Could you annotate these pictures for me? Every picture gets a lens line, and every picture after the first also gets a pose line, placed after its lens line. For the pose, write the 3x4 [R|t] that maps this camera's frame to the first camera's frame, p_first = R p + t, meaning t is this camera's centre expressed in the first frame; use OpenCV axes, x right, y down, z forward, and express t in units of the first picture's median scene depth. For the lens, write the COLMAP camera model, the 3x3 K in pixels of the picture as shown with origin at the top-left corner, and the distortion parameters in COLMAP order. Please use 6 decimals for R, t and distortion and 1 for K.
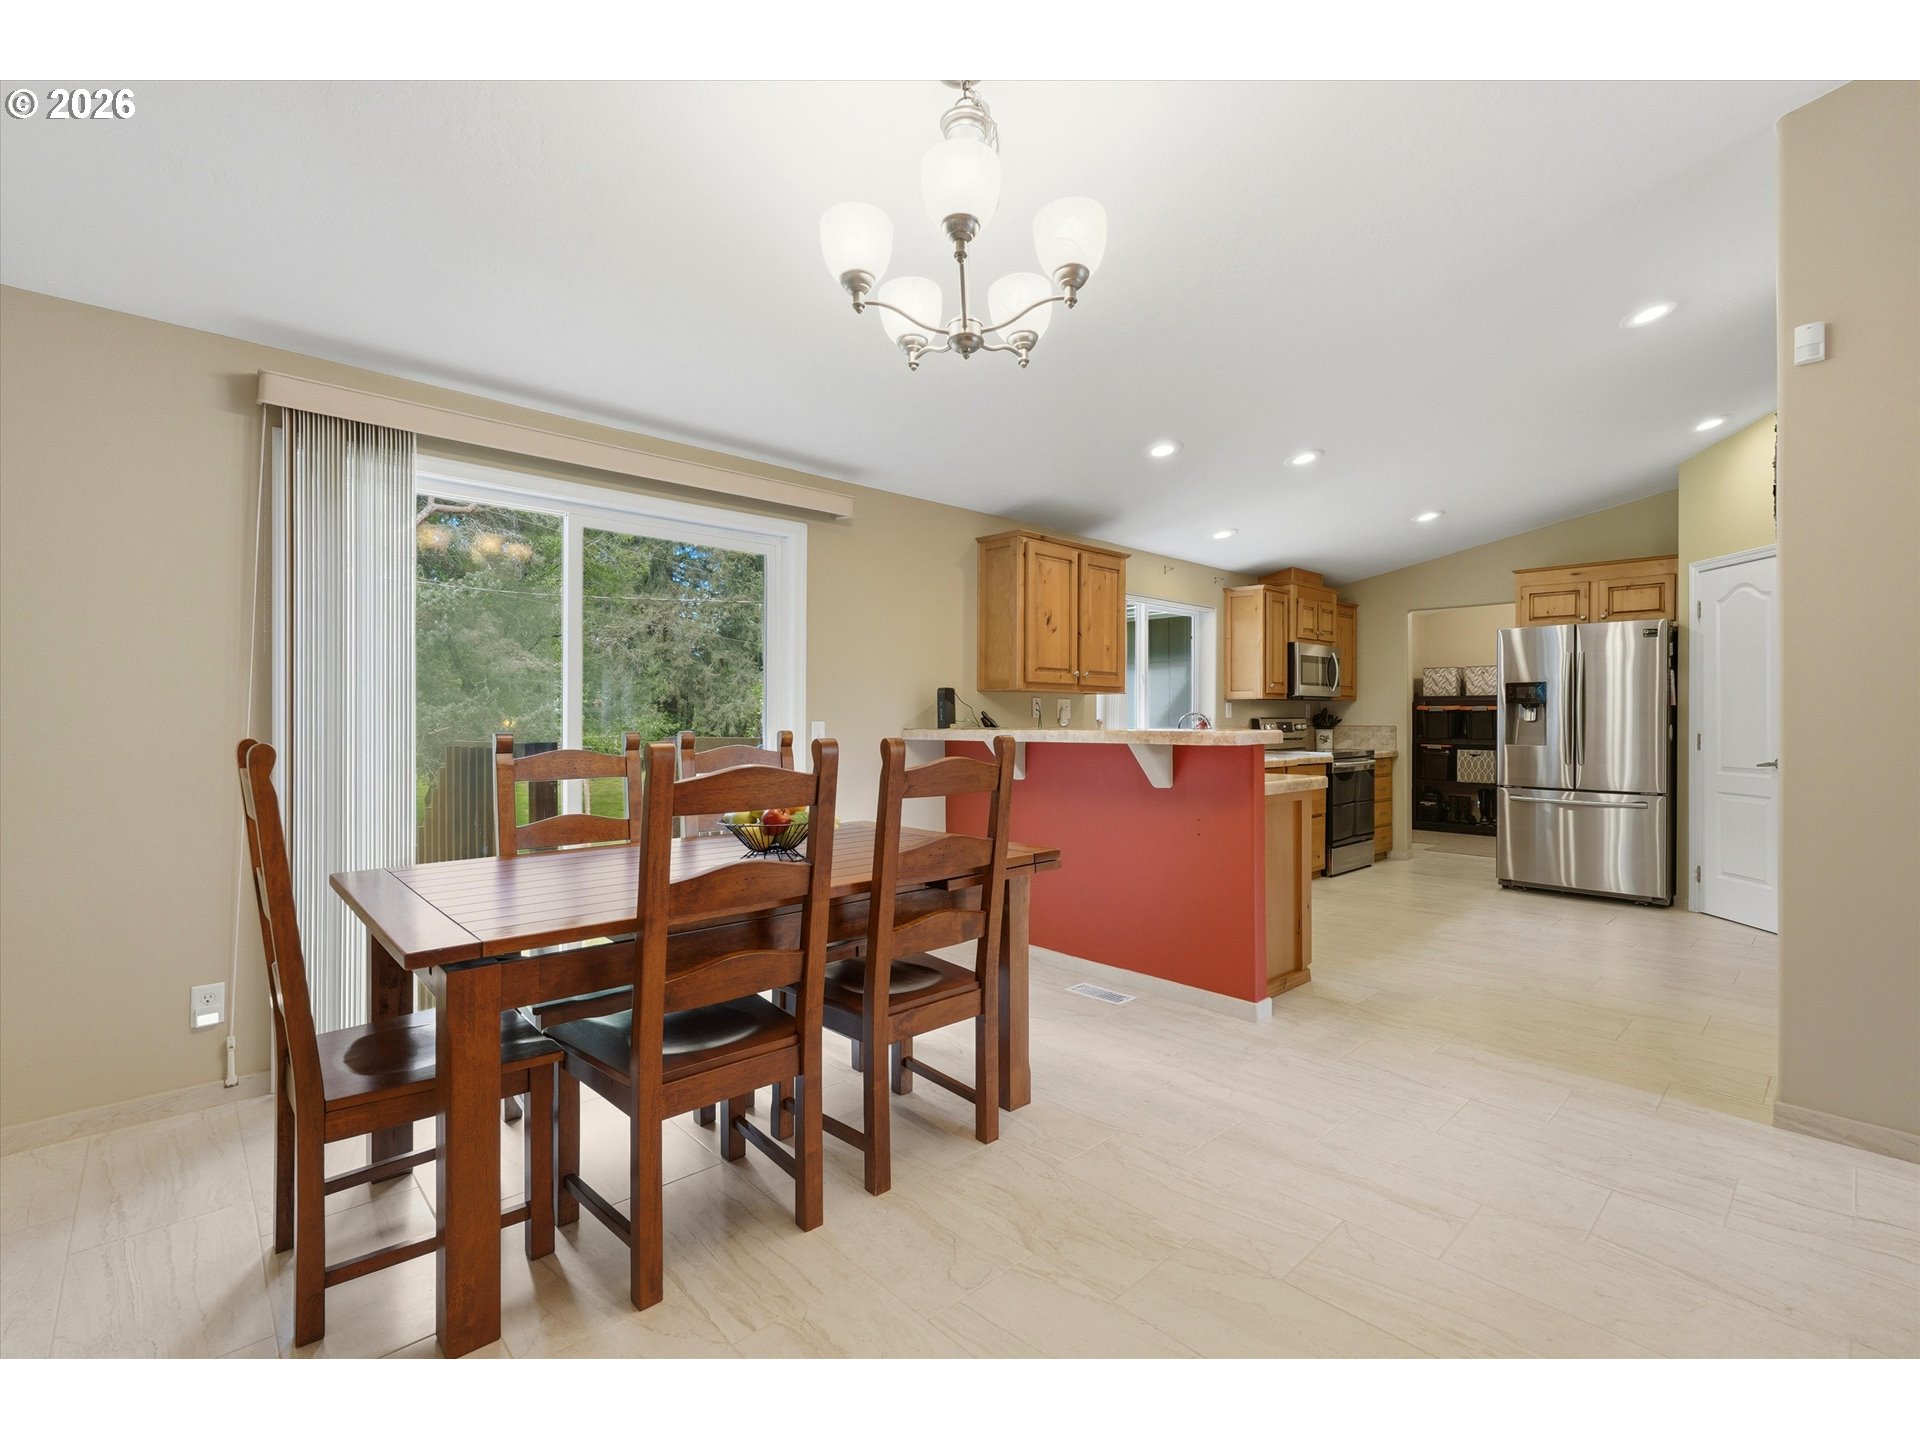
lens RADIAL K [[857.5, 0, 968.6], [0, 857.5, 717.7], [0, 0, 1]] dist [-0.011293, 0.009148]
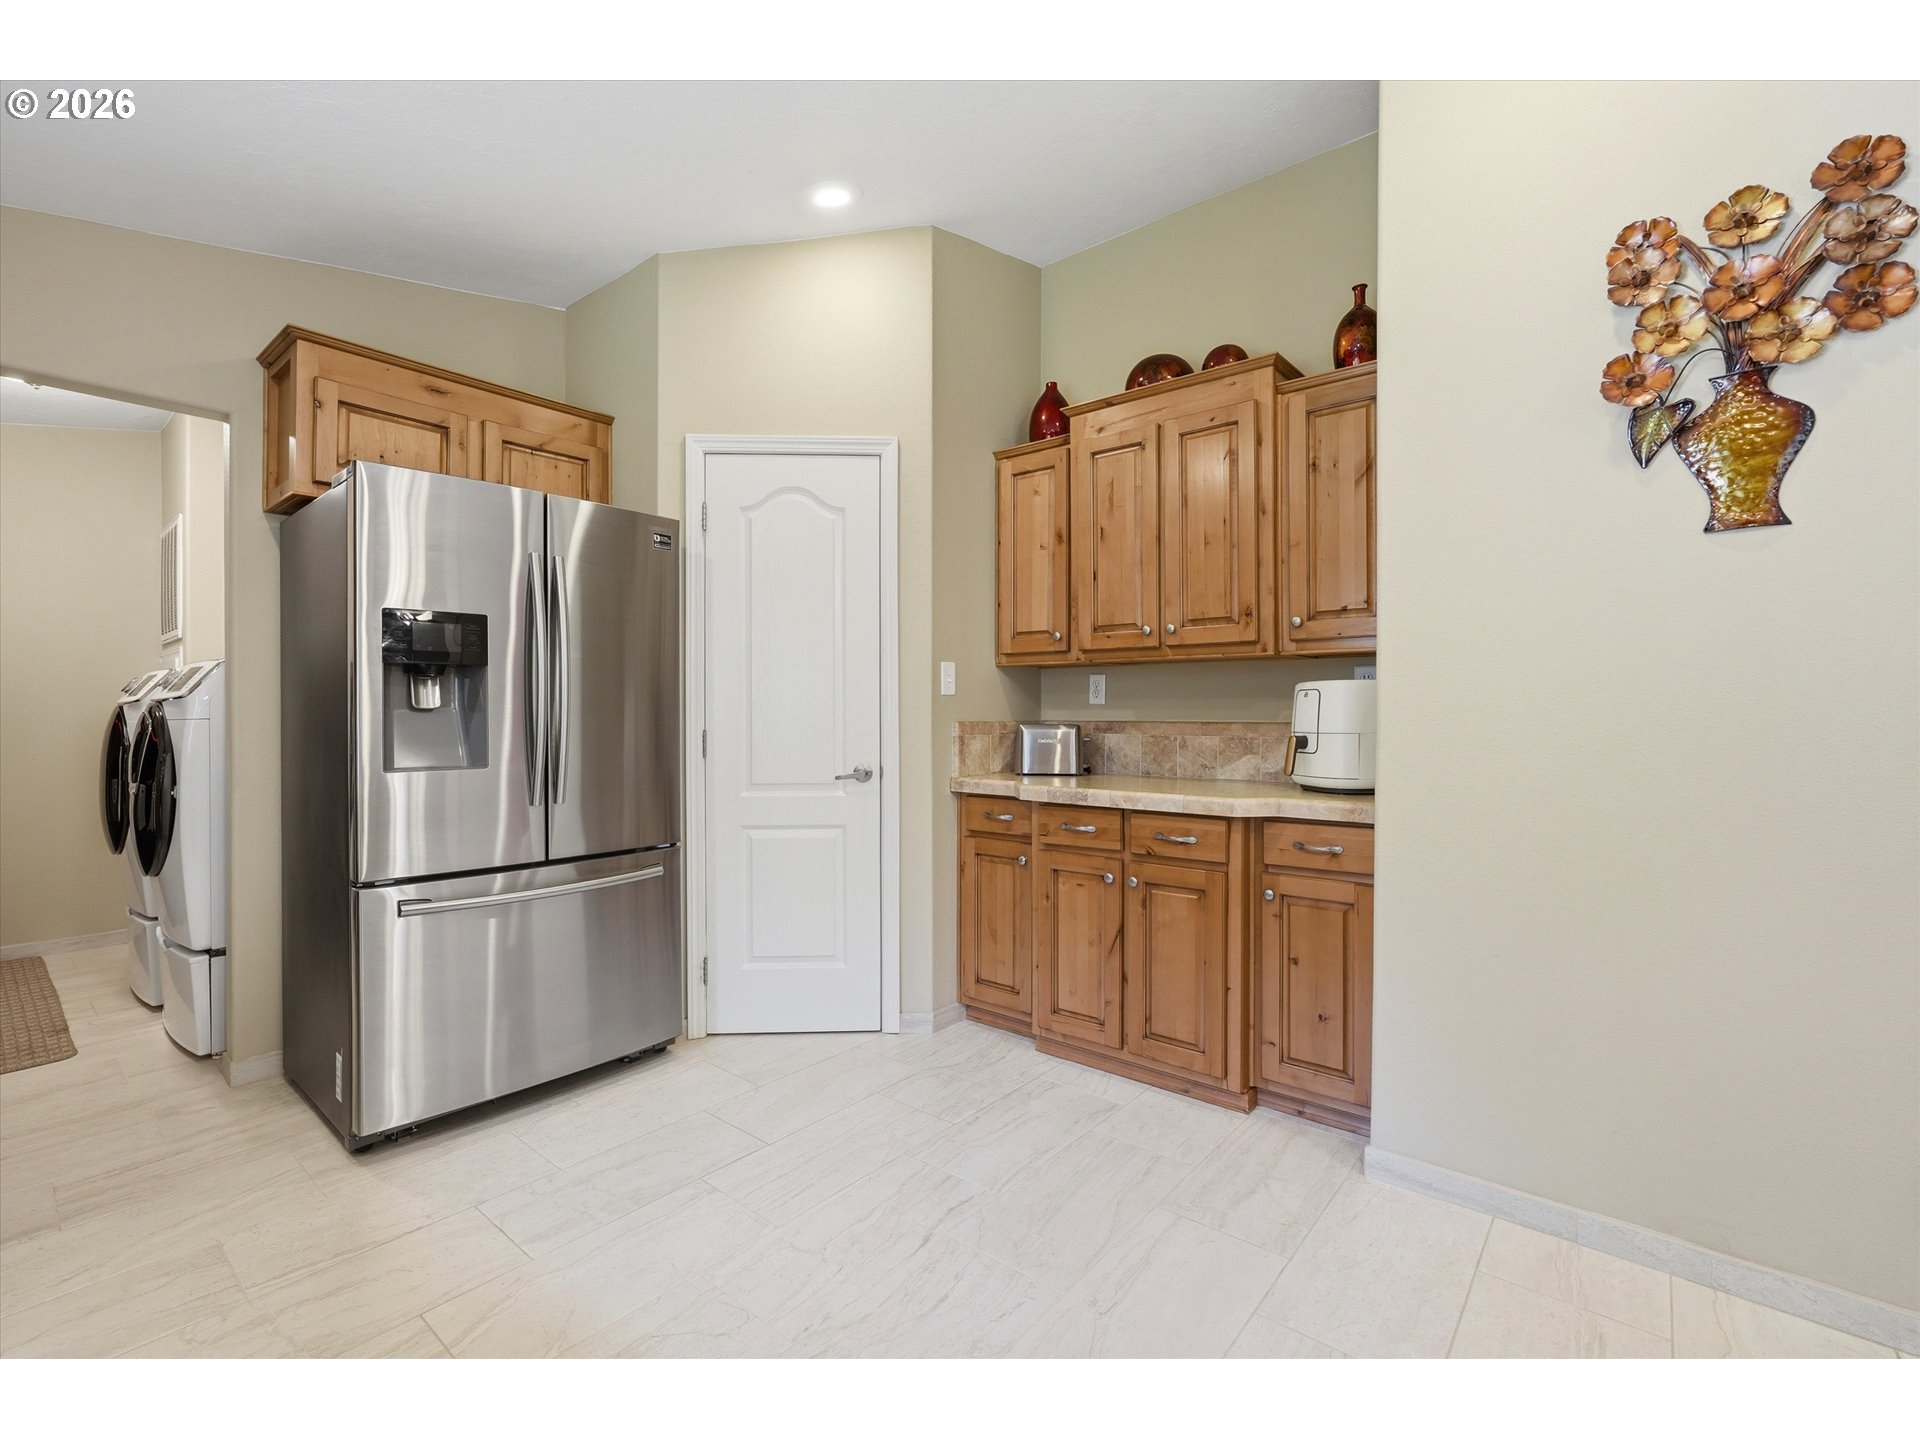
lens RADIAL K [[849.5, 0, 965.6], [0, 849.5, 717.0], [0, 0, 1]] dist [-0.000738, 0.008392]
pose [[-0.114682, -0.009821, 0.993354, 0.228710], [0.000602, 0.999950, 0.009956, 0.003213], [-0.993402, 0.001740, -0.114671, 0.791165]]
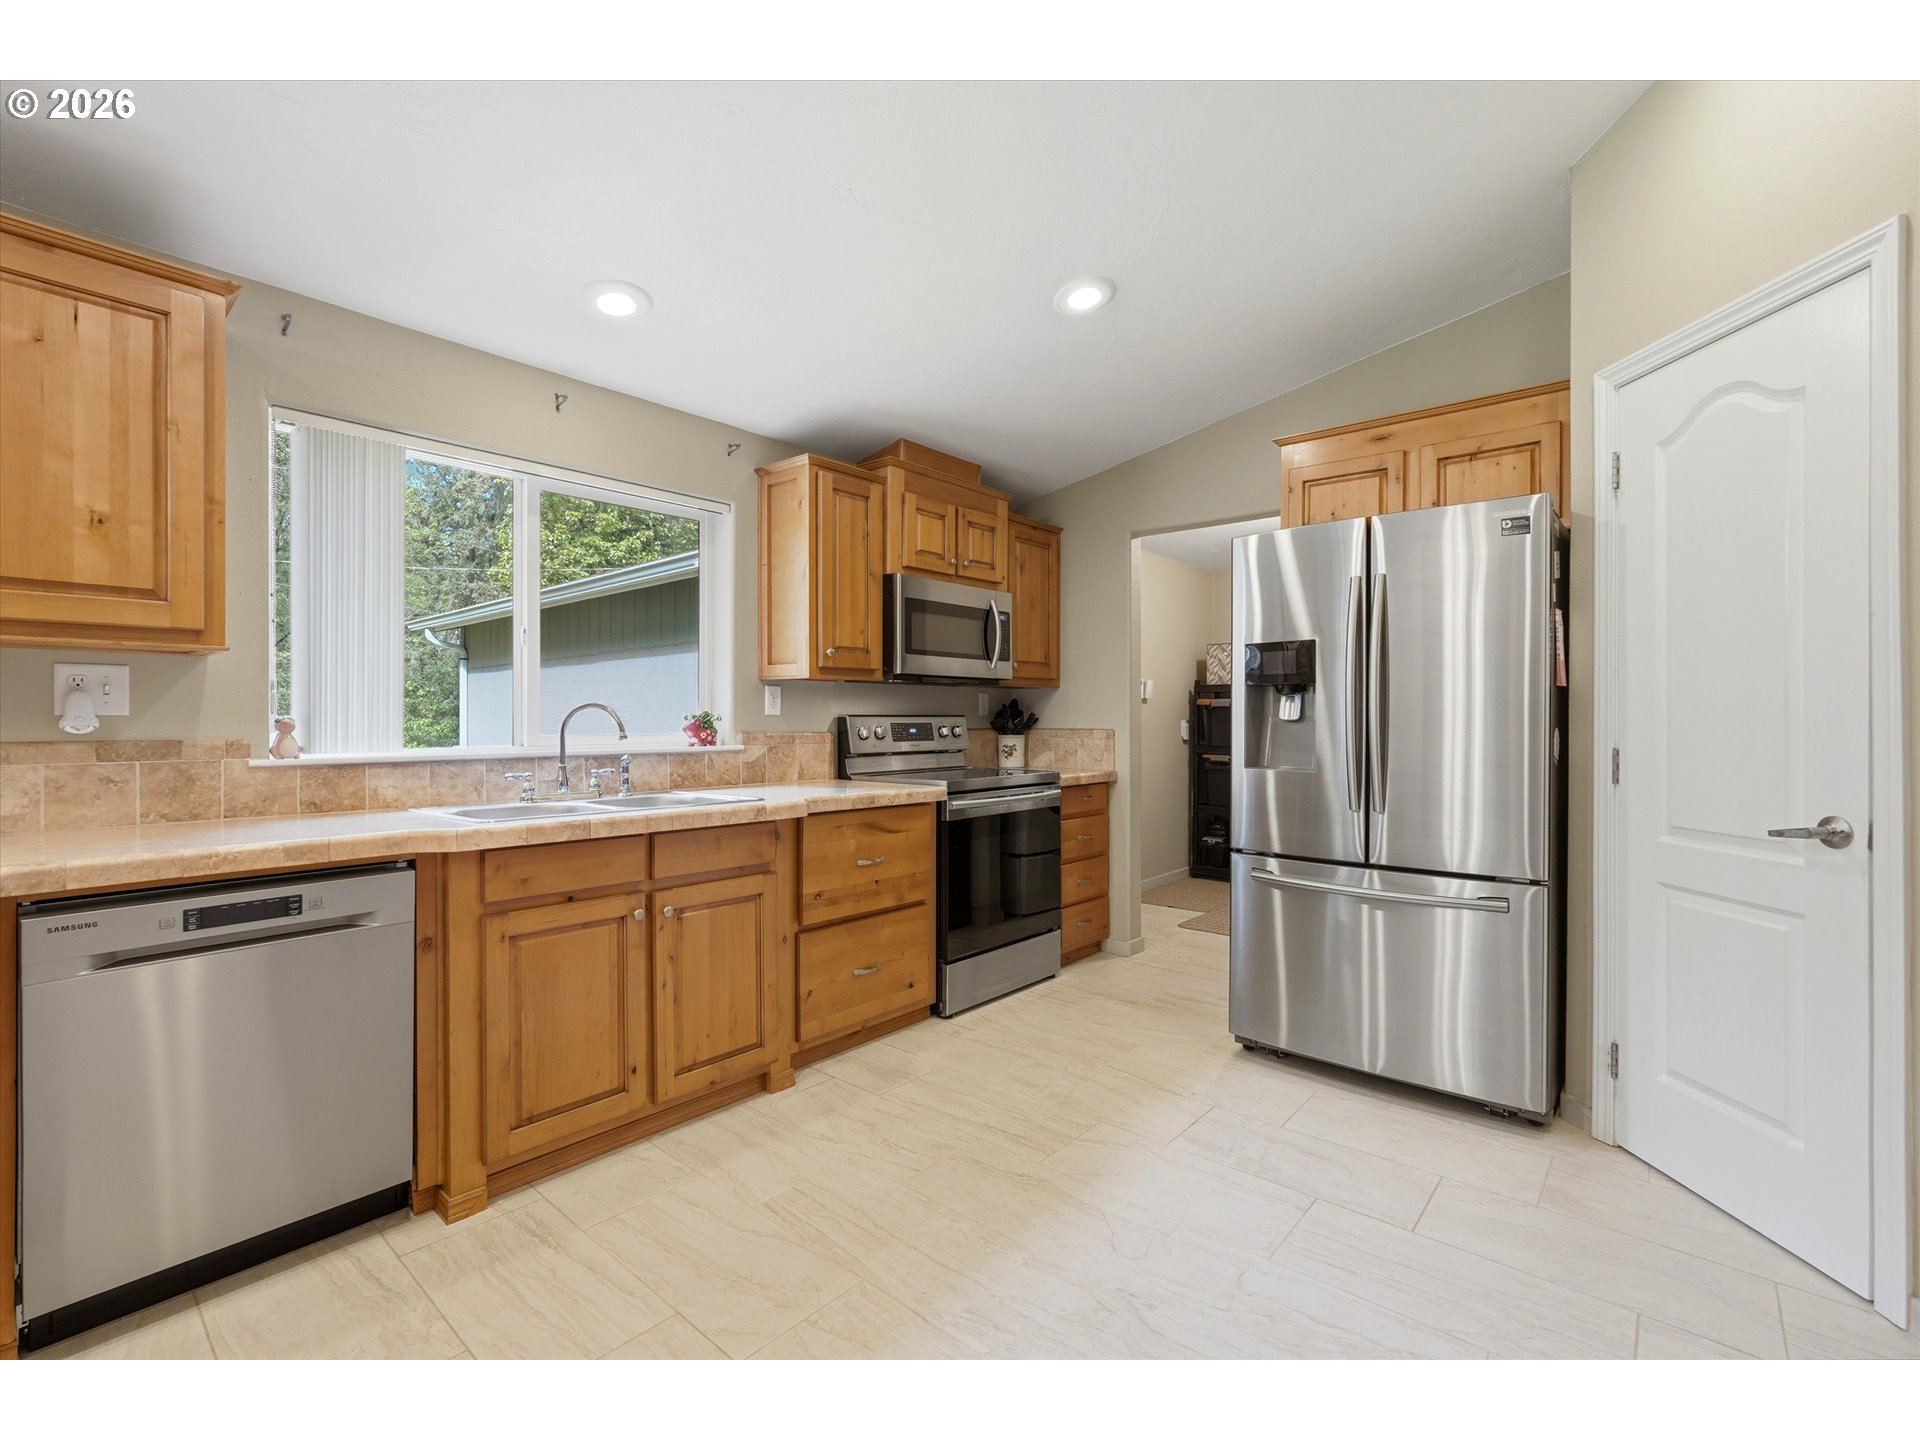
lens RADIAL K [[851.7, 0, 960.0], [0, 851.7, 720.0], [0, 0, 1]] dist [-0.005049, 0.000351]
pose [[0.995077, -0.001660, 0.099092, 0.415543], [0.001421, 0.999996, 0.002484, 0.001981], [-0.099095, -0.002331, 0.995075, 0.524409]]
